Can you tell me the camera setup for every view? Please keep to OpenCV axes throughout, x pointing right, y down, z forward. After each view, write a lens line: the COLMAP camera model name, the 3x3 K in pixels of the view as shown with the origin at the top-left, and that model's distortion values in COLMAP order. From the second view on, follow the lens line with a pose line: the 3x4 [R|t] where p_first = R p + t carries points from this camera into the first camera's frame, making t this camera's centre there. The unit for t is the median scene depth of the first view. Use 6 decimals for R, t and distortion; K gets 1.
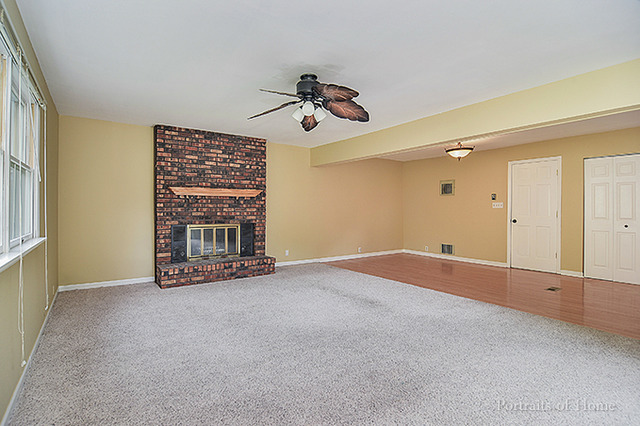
lens RADIAL K [[317.8, 0, 320.0], [0, 317.8, 213.0], [0, 0, 1]] dist [-0.001983, -0.000120]
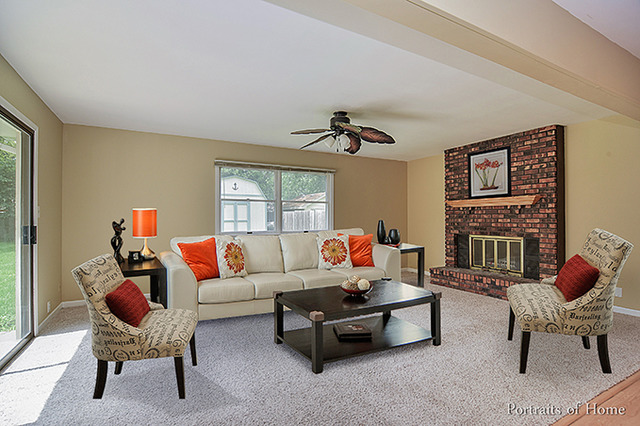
lens RADIAL K [[317.8, 0, 320.0], [0, 317.8, 213.0], [0, 0, 1]] dist [-0.001983, -0.000120]
pose [[-0.128908, -0.021569, -0.991422, 0.682531], [-0.015775, 0.999682, -0.019698, -0.005868], [0.991531, 0.013100, -0.129207, 0.616240]]
